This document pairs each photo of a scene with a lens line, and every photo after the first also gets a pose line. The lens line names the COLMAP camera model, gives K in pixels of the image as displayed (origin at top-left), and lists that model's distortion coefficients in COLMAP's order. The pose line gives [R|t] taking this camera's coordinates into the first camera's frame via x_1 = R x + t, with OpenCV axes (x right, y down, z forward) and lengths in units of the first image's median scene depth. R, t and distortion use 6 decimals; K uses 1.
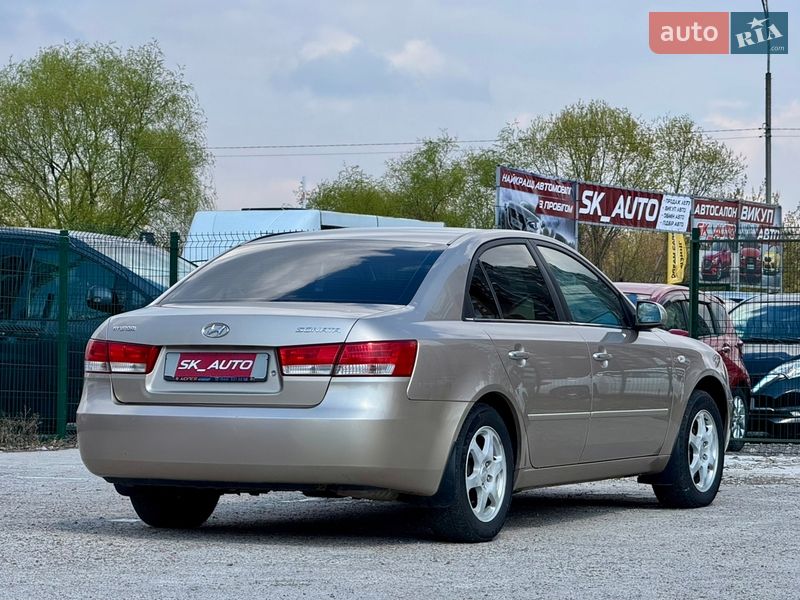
lens RADIAL K [[2861.7, 0, 357.6], [0, 2861.7, 298.4], [0, 0, 1]] dist [0.120671, 0.109674]
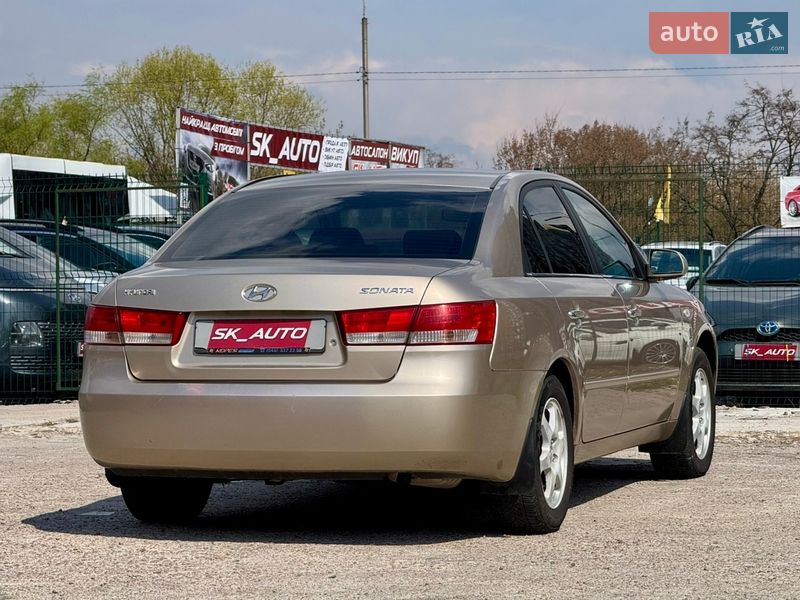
lens RADIAL K [[2787.7, 0, 364.8], [0, 2787.7, 299.7], [0, 0, 1]] dist [0.110460, 1.486465]
pose [[0.988976, -0.016532, 0.147150, -0.112297], [0.013344, 0.999655, 0.022628, -0.004068], [-0.147473, -0.020415, 0.988855, 0.146219]]
